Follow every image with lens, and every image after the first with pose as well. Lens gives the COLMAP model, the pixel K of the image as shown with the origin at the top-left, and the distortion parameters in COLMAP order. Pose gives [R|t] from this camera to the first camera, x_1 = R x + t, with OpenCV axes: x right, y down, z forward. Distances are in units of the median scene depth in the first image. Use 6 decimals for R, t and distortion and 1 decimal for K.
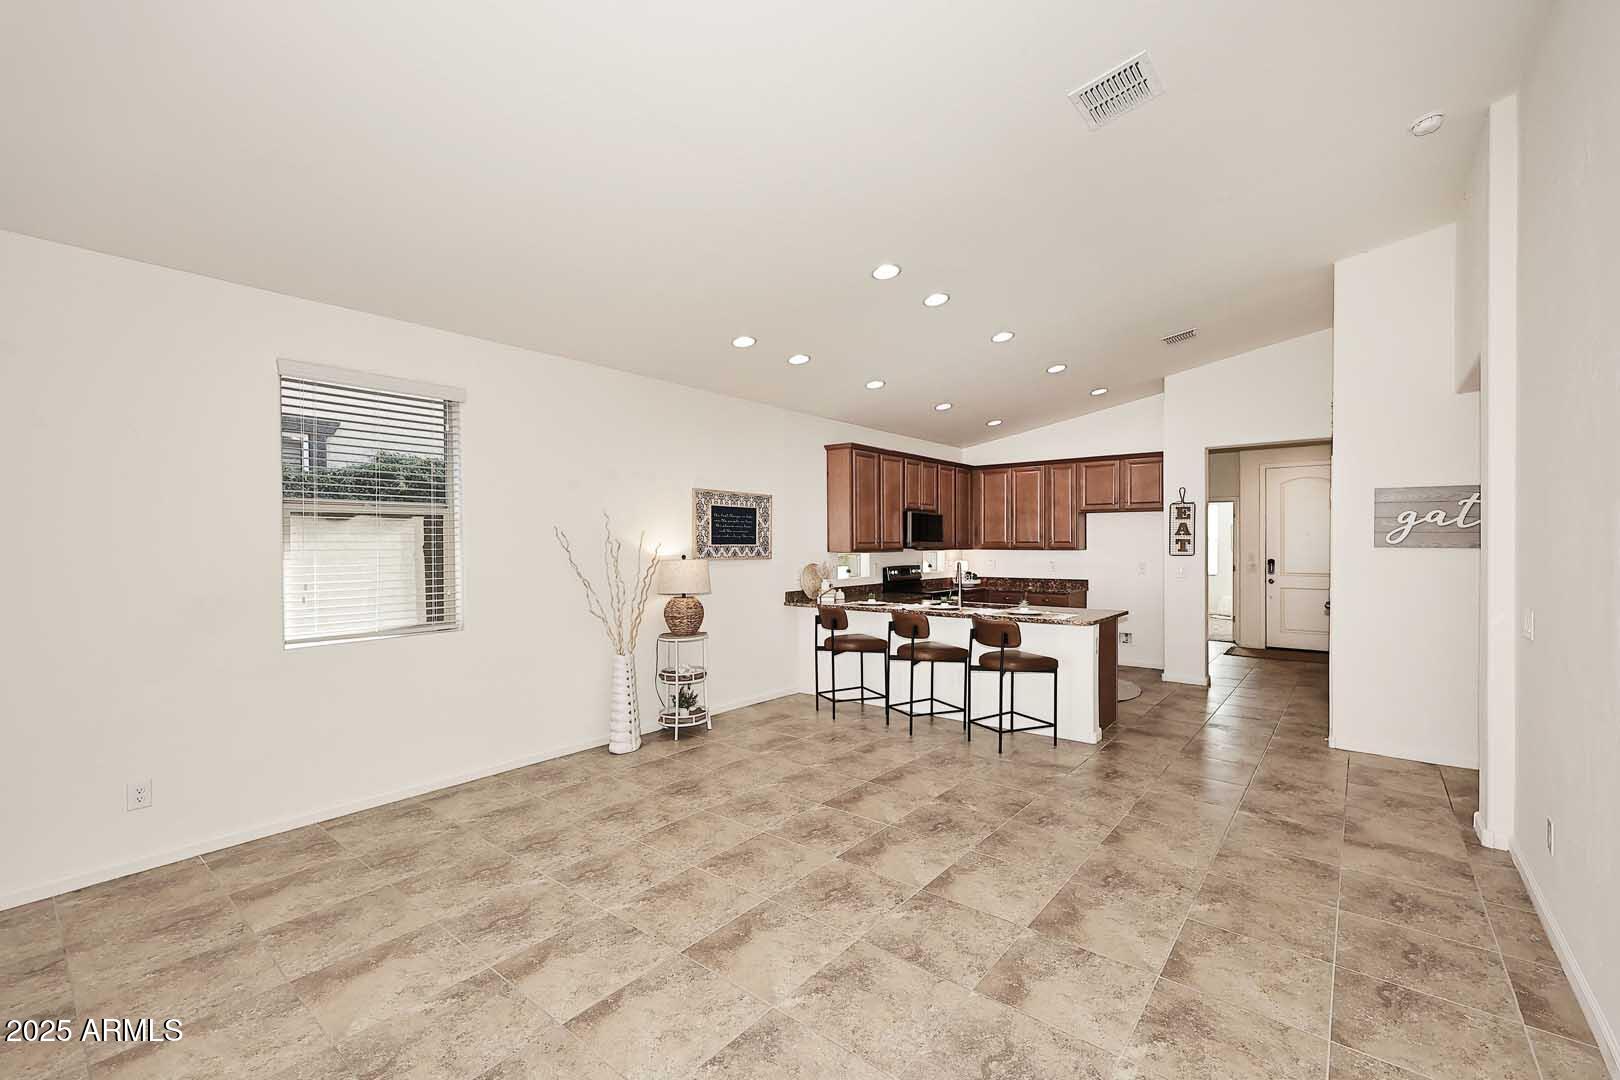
lens RADIAL K [[684.2, 0, 821.8], [0, 684.2, 552.6], [0, 0, 1]] dist [0.002582, 0.000224]
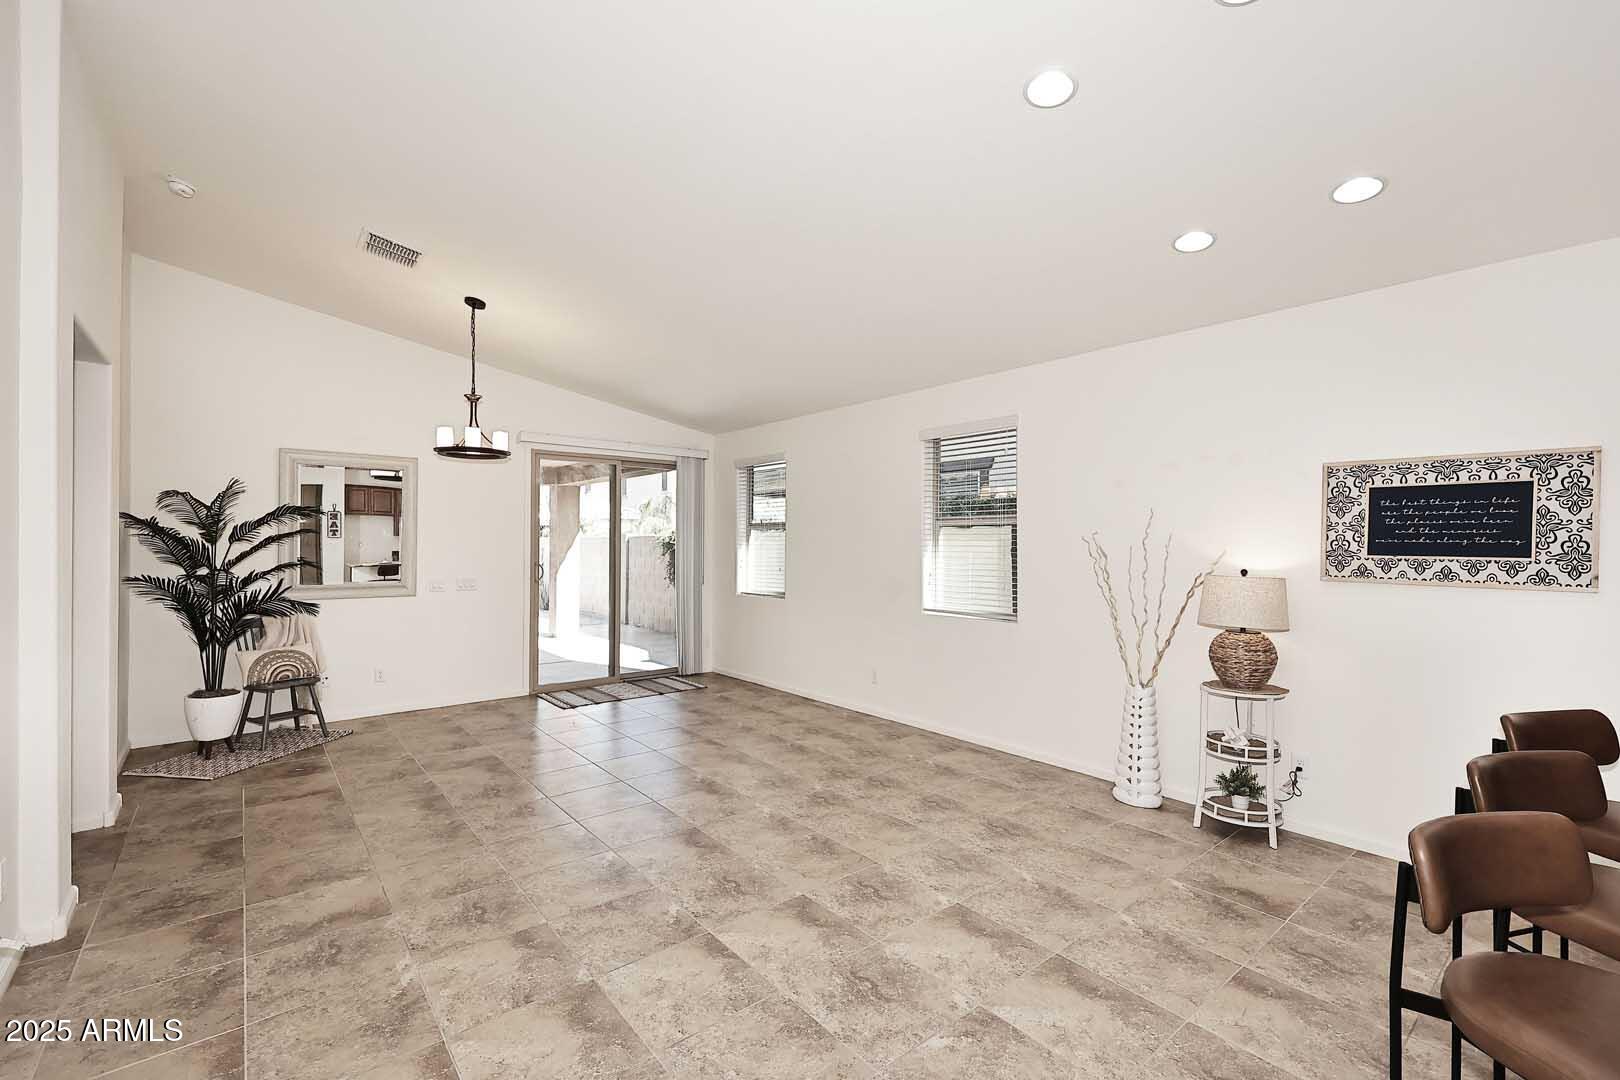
lens RADIAL K [[699.6, 0, 810.0], [0, 699.6, 540.0], [0, 0, 1]] dist [0.001199, 0.000392]
pose [[-0.216398, -0.000766, -0.976305, 0.736024], [-0.019784, 0.999798, 0.003600, -0.024735], [0.976105, 0.020094, -0.216369, 0.949140]]
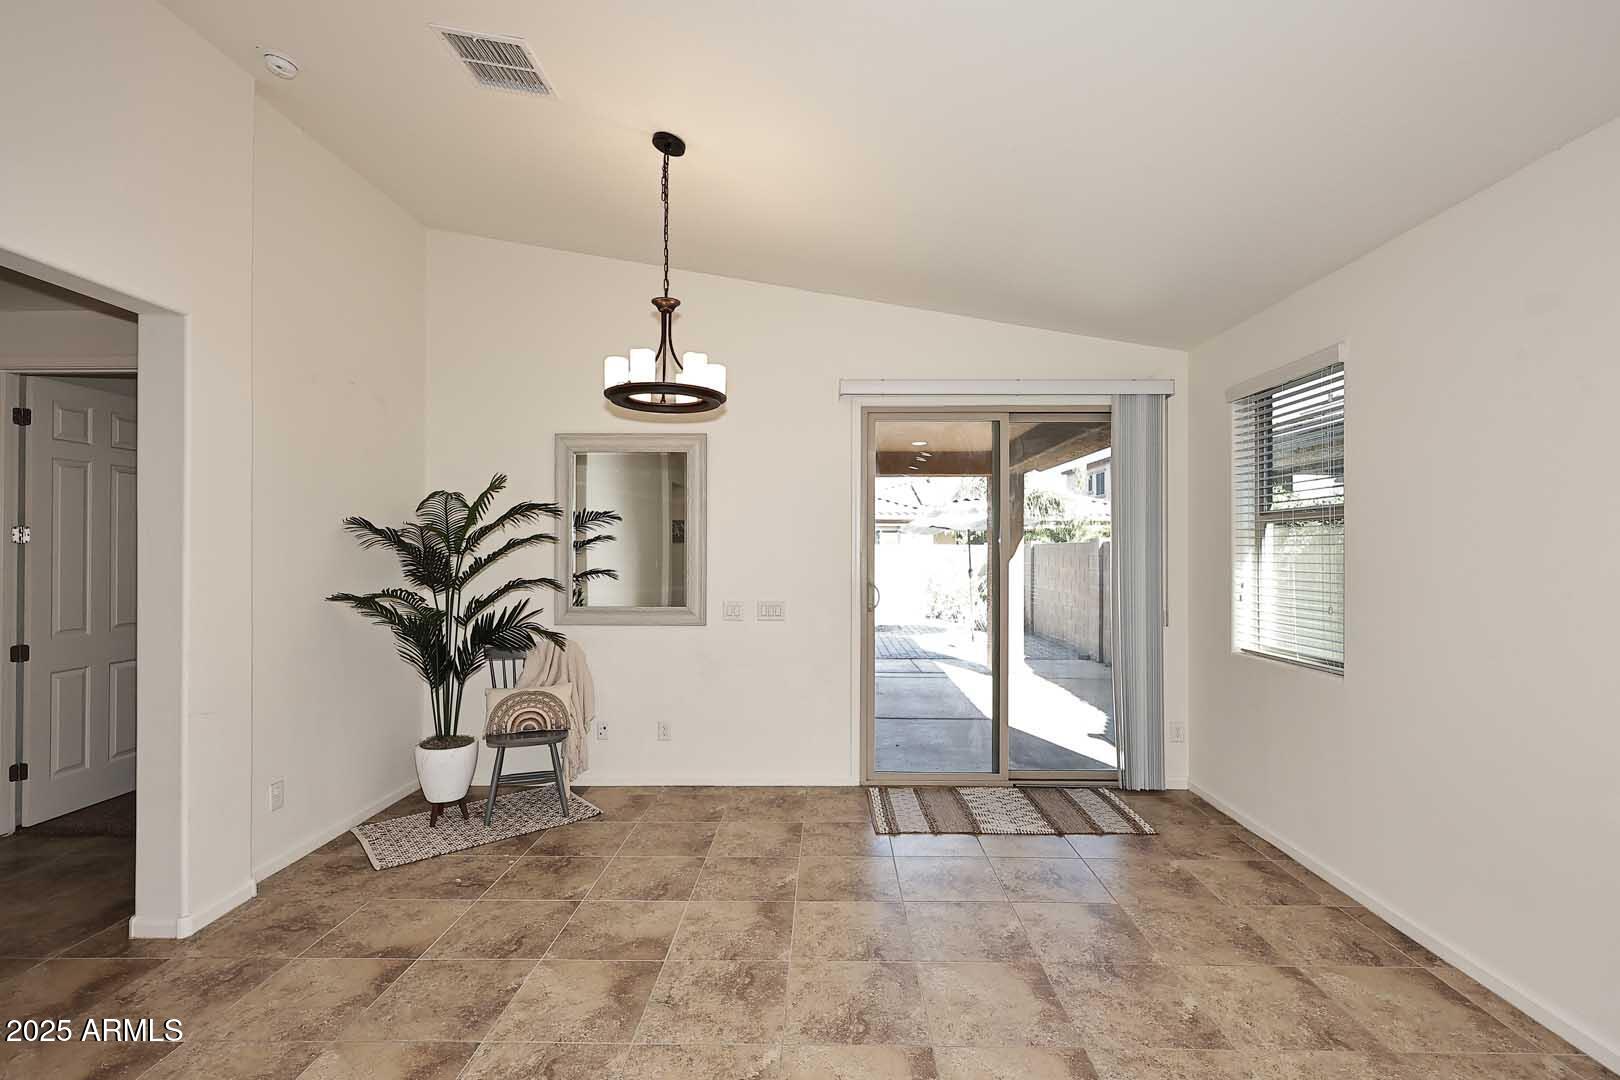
lens RADIAL K [[736.9, 0, 815.8], [0, 736.9, 544.5], [0, 0, 1]] dist [0.003357, -0.000359]
pose [[-0.792691, 0.000283, -0.609623, -0.021020], [-0.006557, 0.999938, 0.008991, -0.019144], [0.609588, 0.011124, -0.792640, 0.795667]]
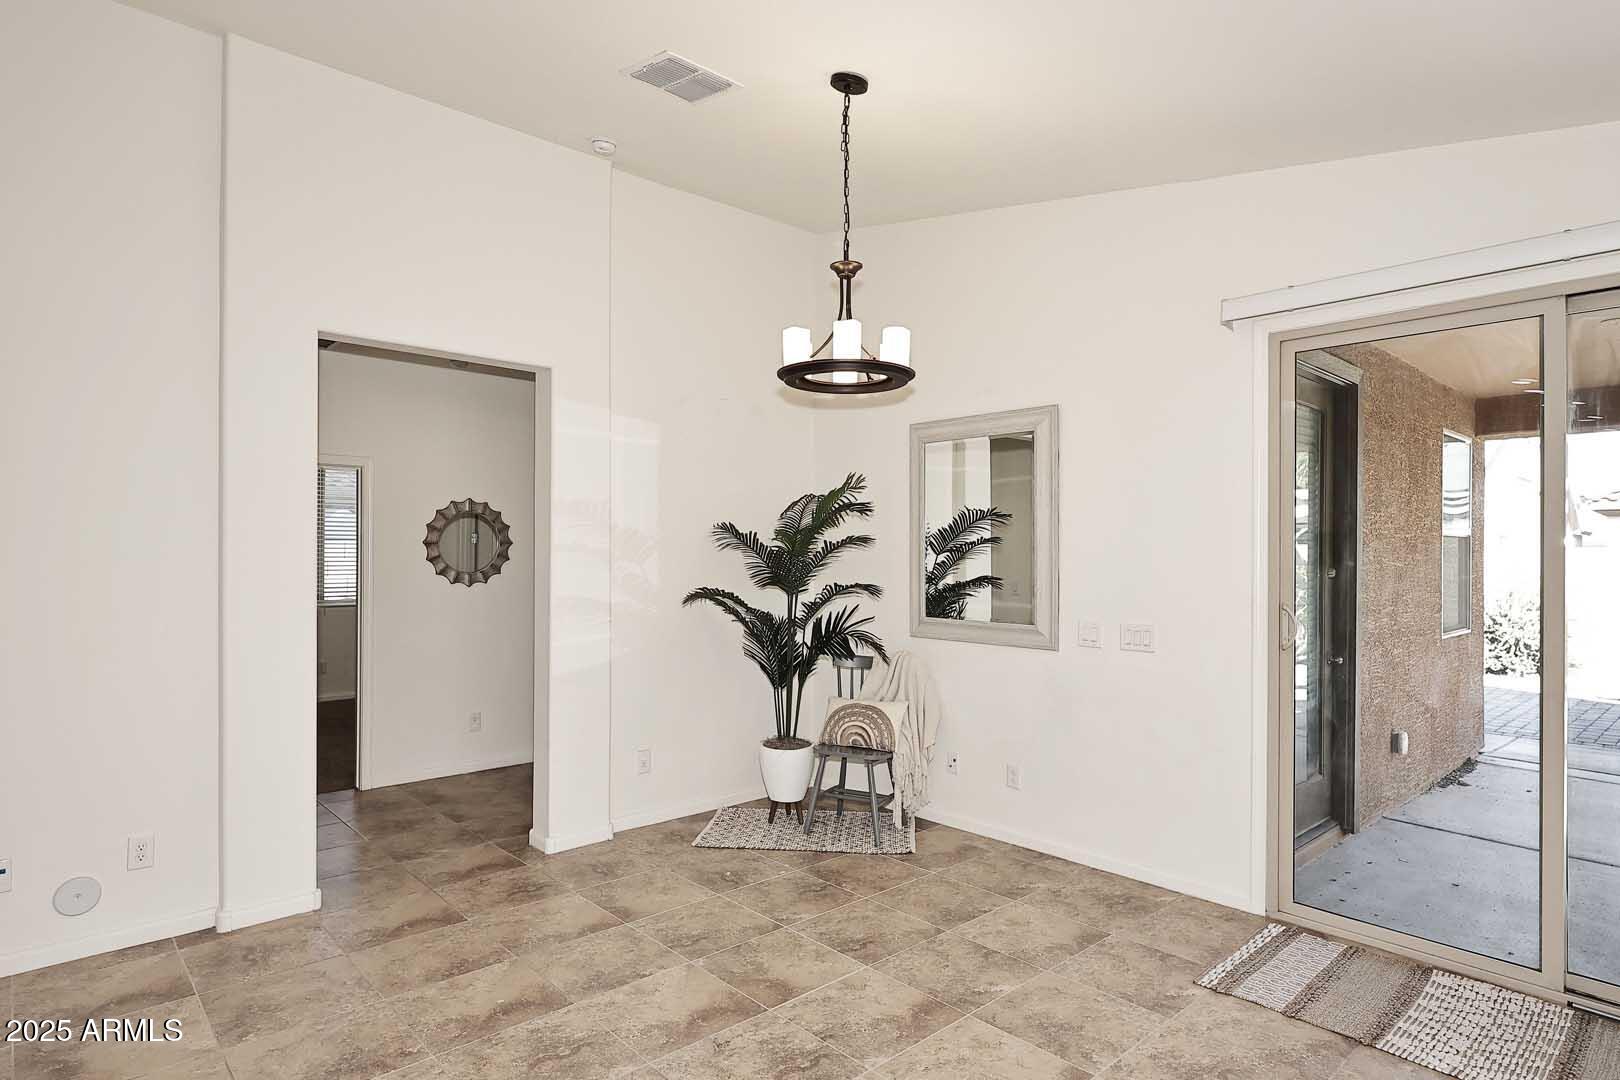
lens RADIAL K [[877.4, 0, 807.7], [0, 877.4, 546.1], [0, 0, 1]] dist [0.003505, 0.000908]
pose [[-0.987106, 0.003382, 0.160031, -0.469899], [0.004099, 0.999983, 0.004155, -0.013351], [-0.160014, 0.004757, -0.987103, 0.882699]]
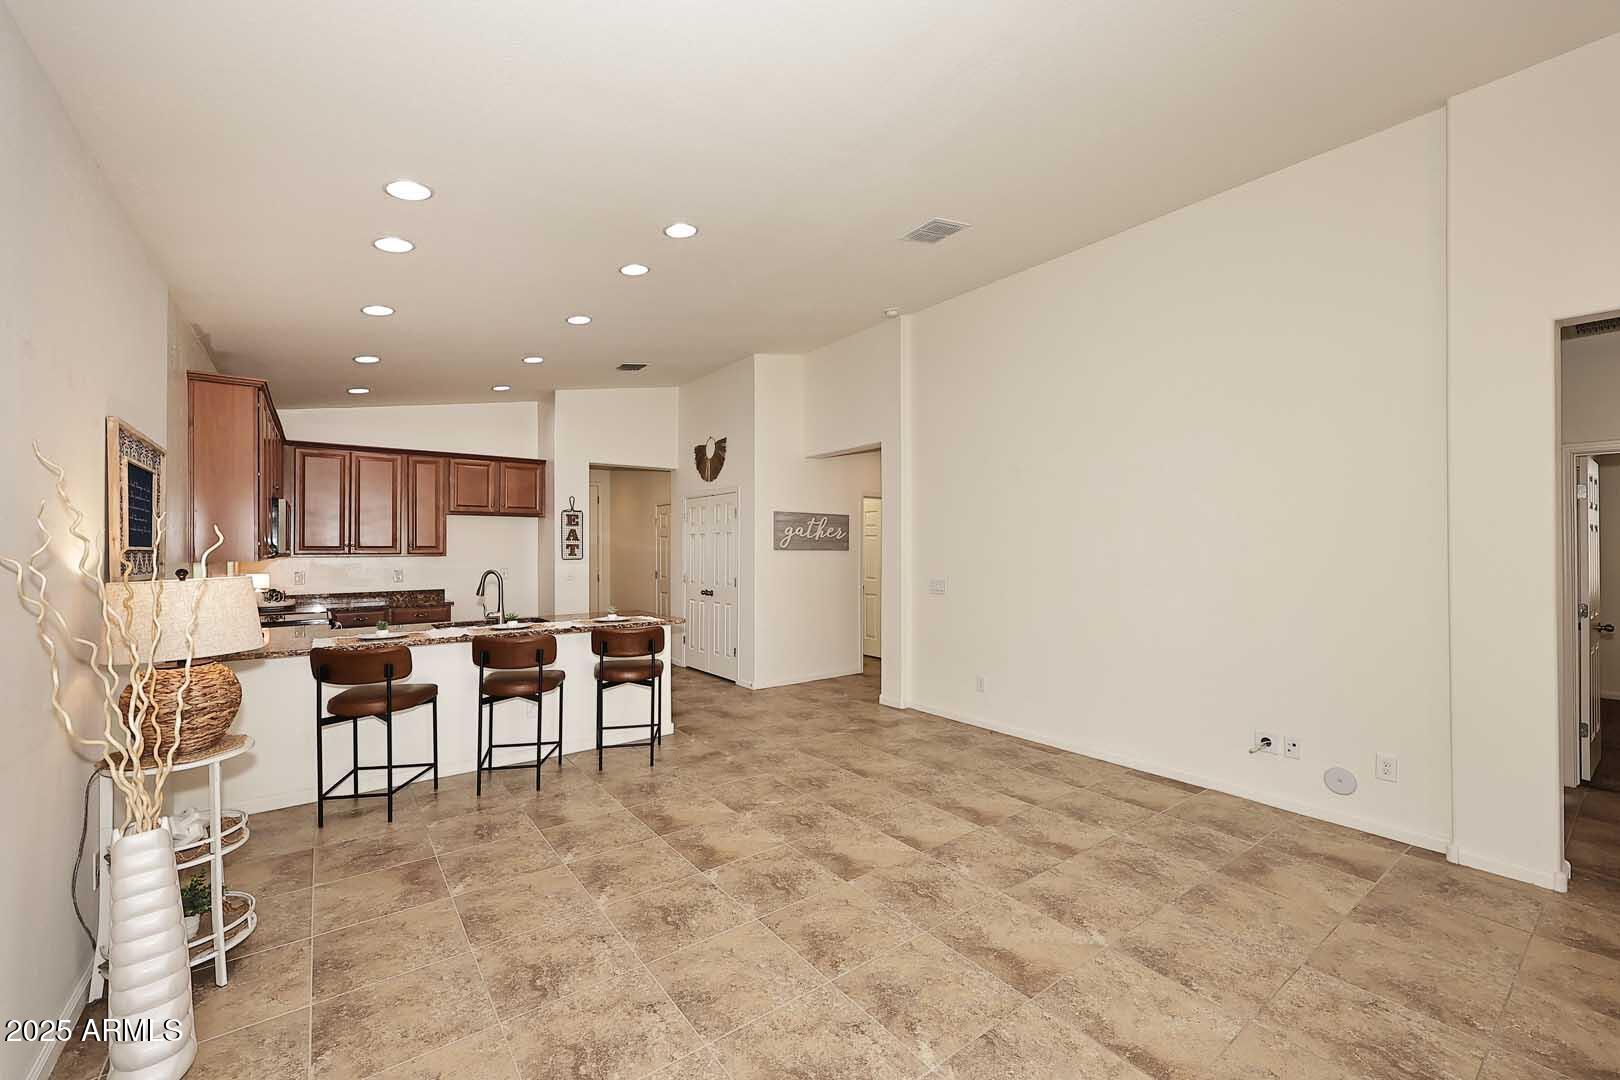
lens RADIAL K [[653.4, 0, 827.6], [0, 653.4, 550.2], [0, 0, 1]] dist [0.001510, -0.000030]
pose [[0.233080, -0.000809, 0.972457, -0.669987], [0.015307, 0.999879, -0.002837, -0.001904], [-0.972337, 0.015546, 0.233065, 0.641063]]
